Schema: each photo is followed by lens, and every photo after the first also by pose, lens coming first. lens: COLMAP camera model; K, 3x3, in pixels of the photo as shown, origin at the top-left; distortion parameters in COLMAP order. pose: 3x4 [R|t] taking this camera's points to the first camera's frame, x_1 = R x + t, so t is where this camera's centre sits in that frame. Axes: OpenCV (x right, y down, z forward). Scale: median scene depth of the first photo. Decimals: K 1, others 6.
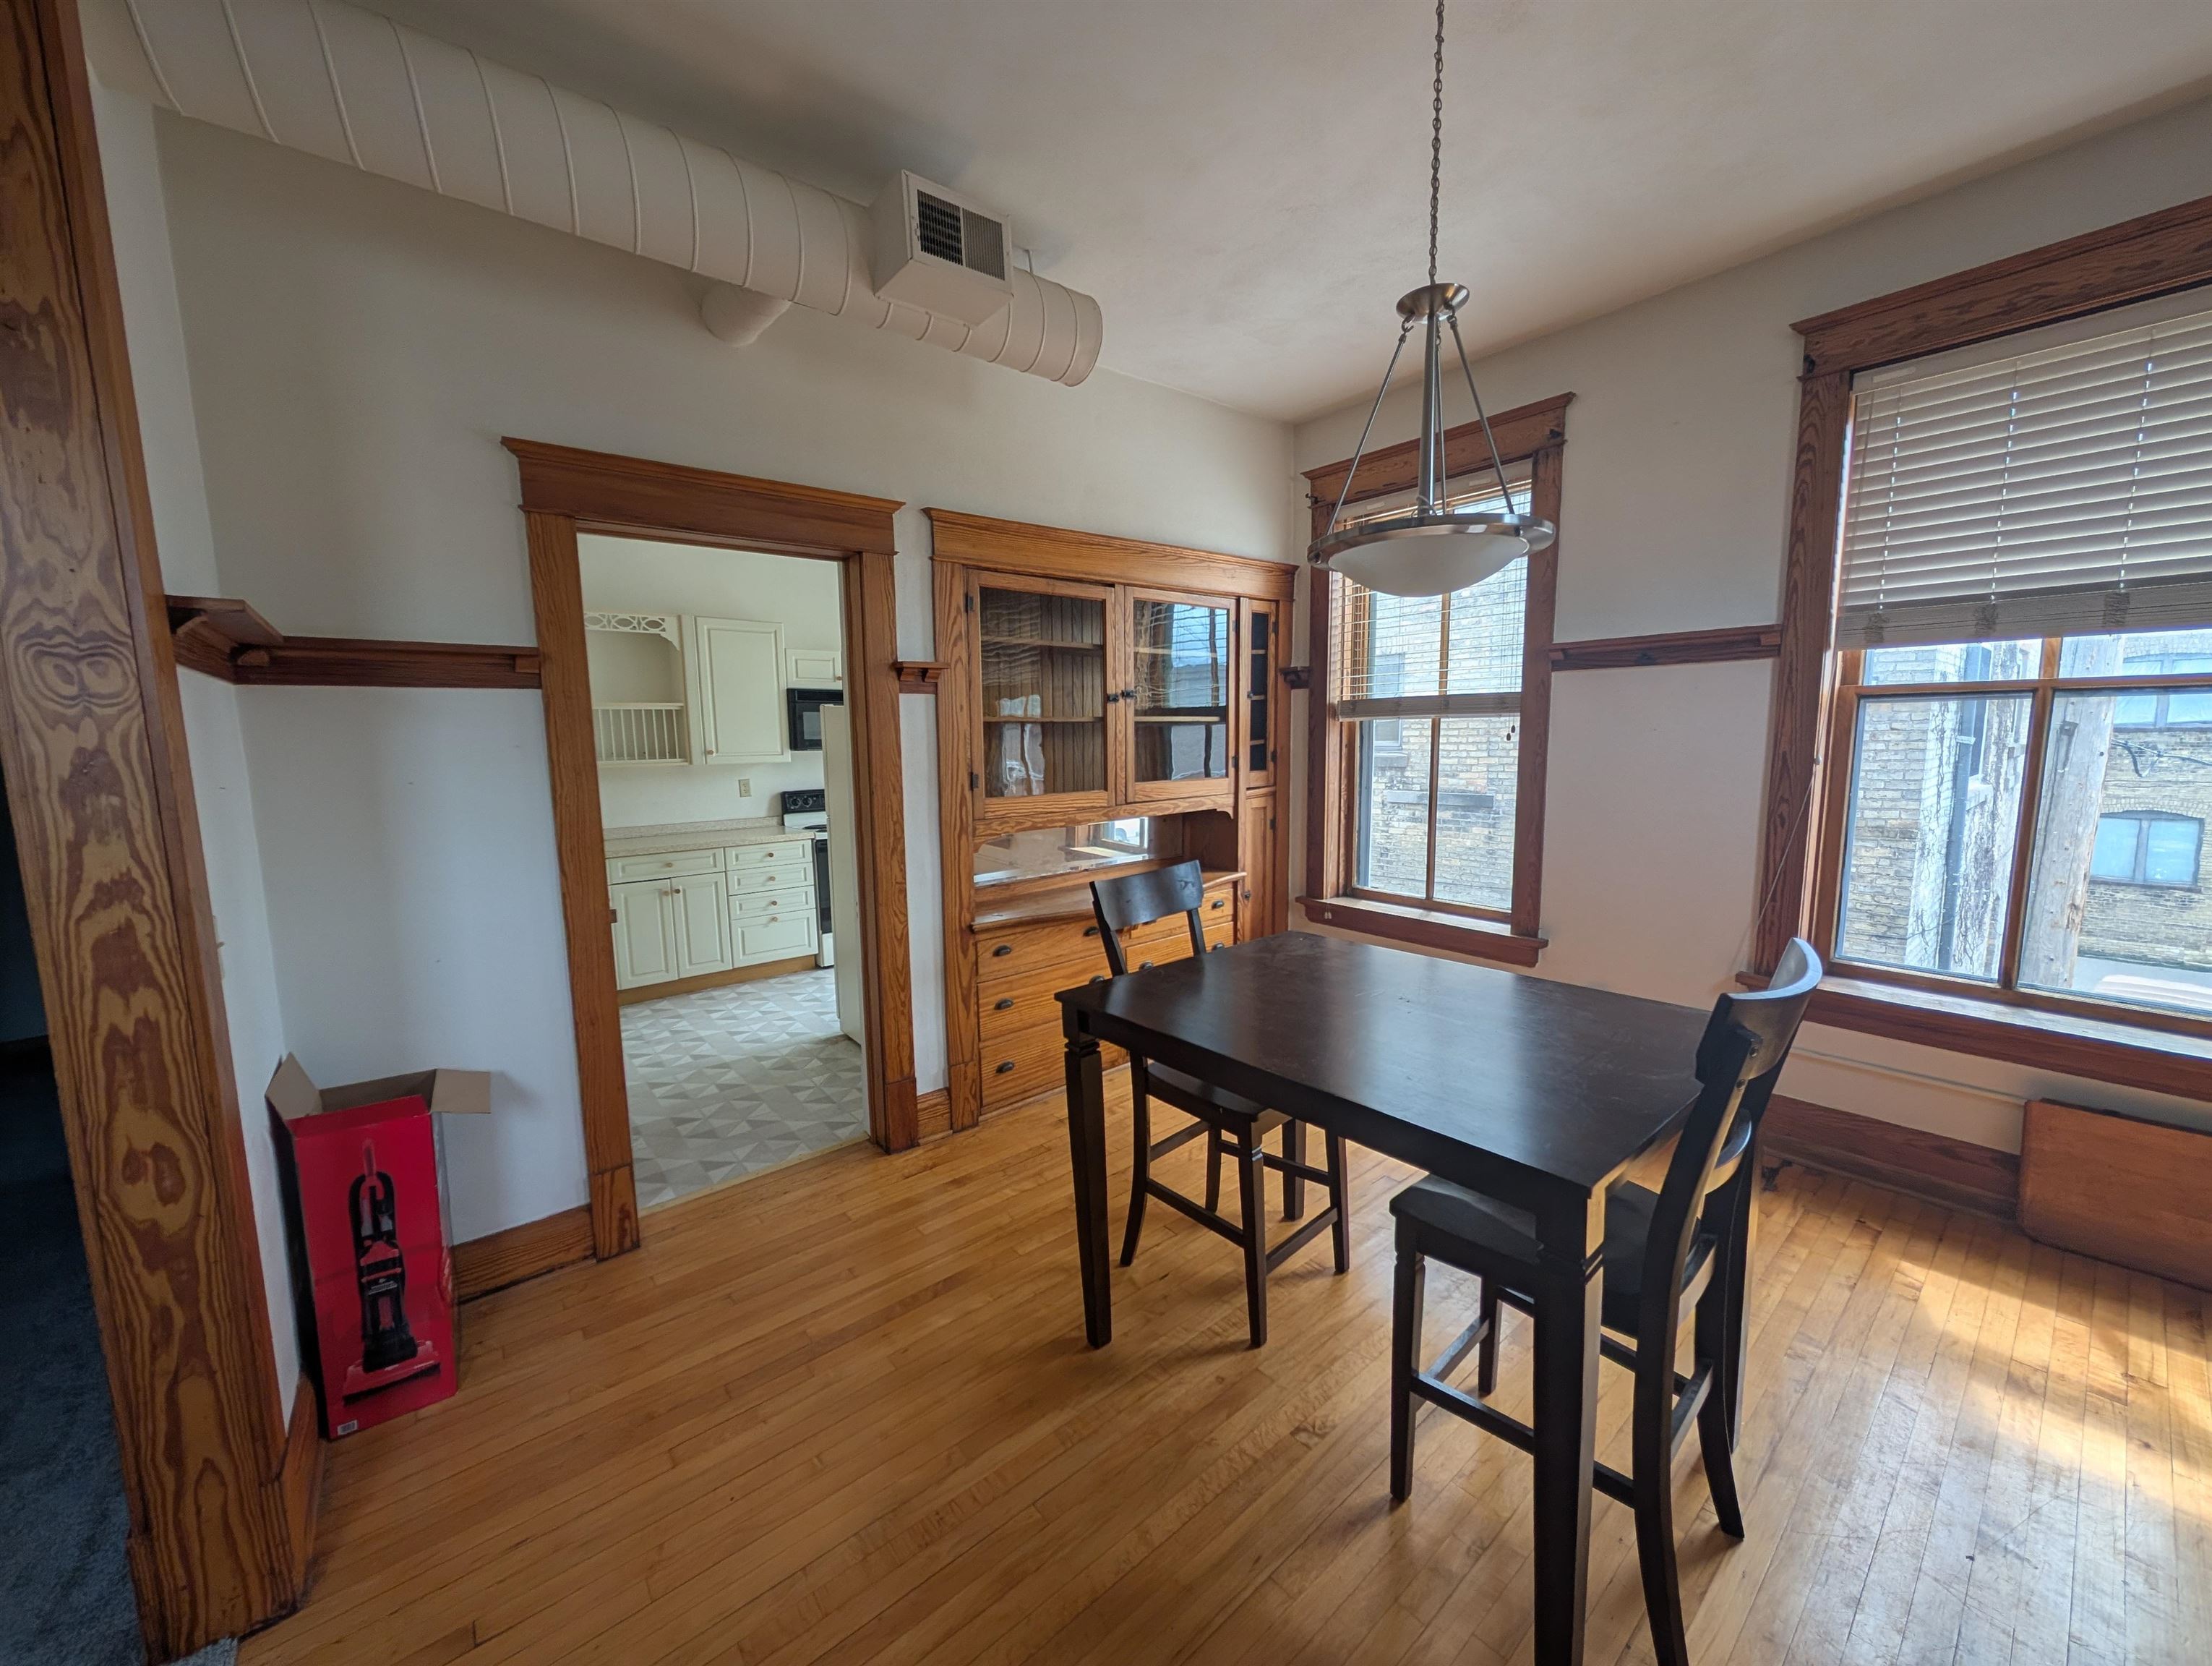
lens RADIAL K [[838.6, 0, 1111.5], [0, 838.6, 841.2], [0, 0, 1]] dist [-0.002140, 0.000017]
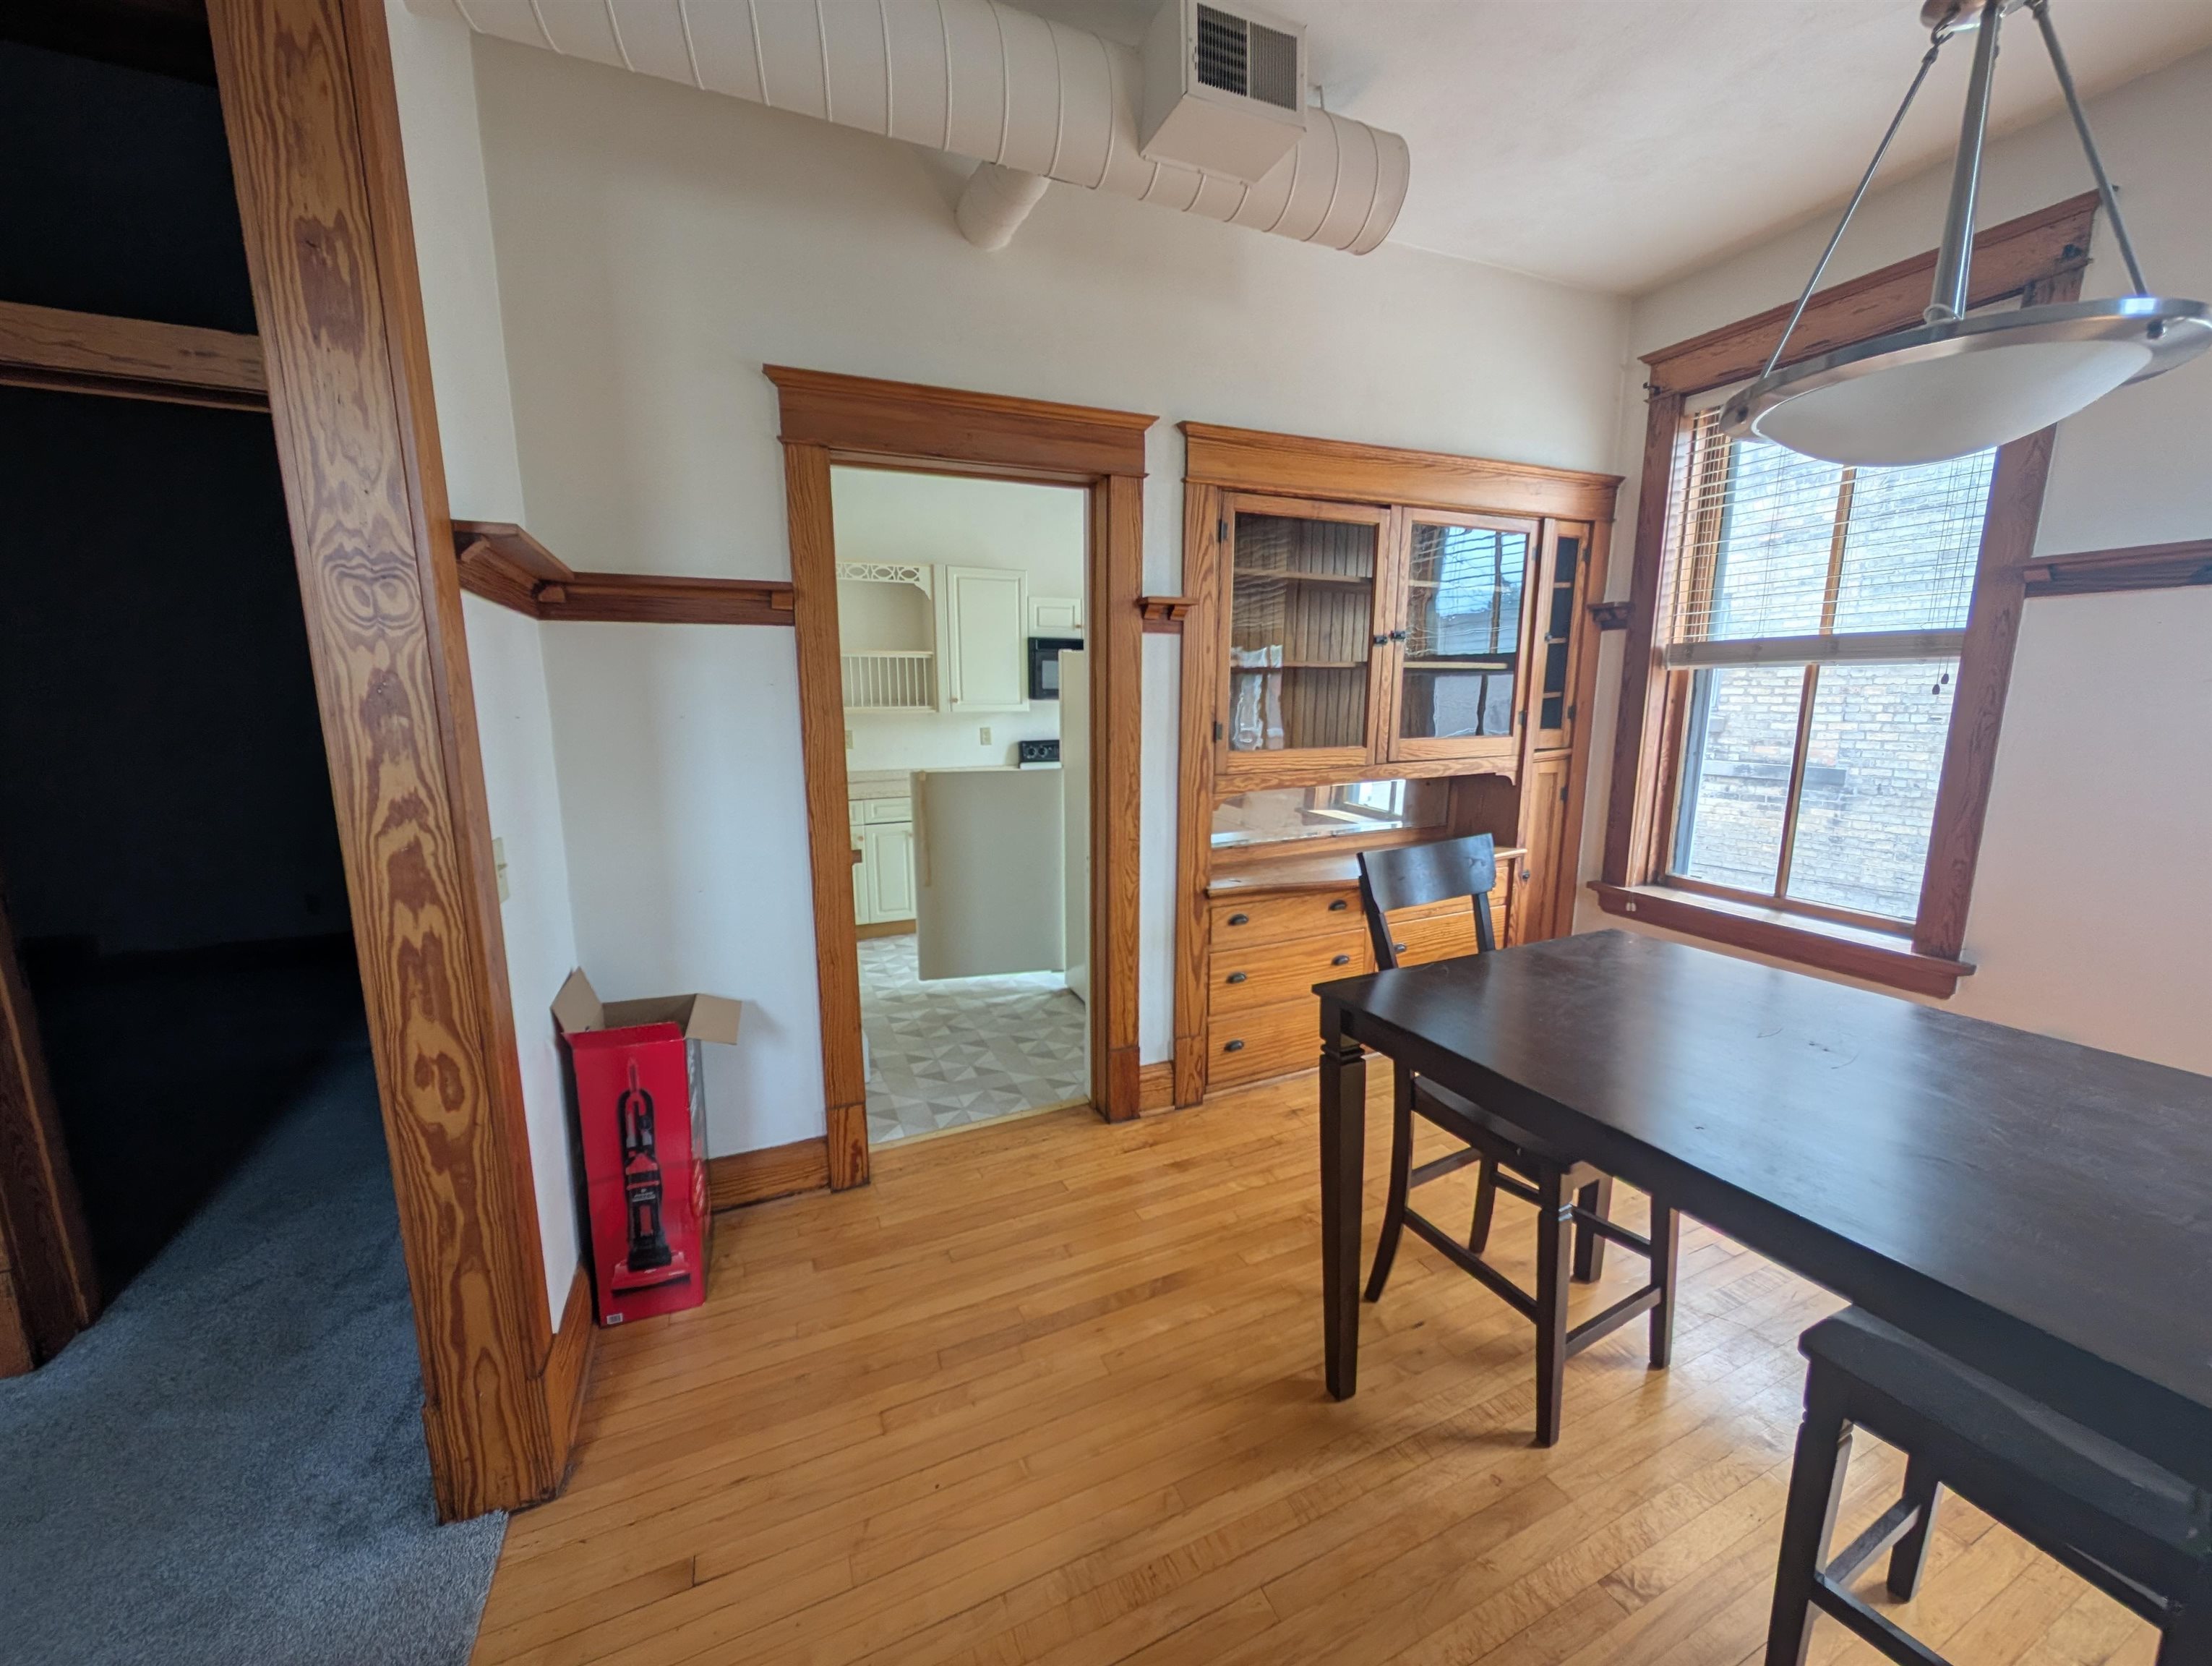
lens RADIAL K [[838.6, 0, 1111.5], [0, 838.6, 841.2], [0, 0, 1]] dist [-0.002140, 0.000017]
pose [[0.964101, 0.057288, -0.259283, -0.049033], [-0.044306, 0.997467, 0.055643, 0.001388], [0.261814, -0.042158, 0.964197, 0.138874]]
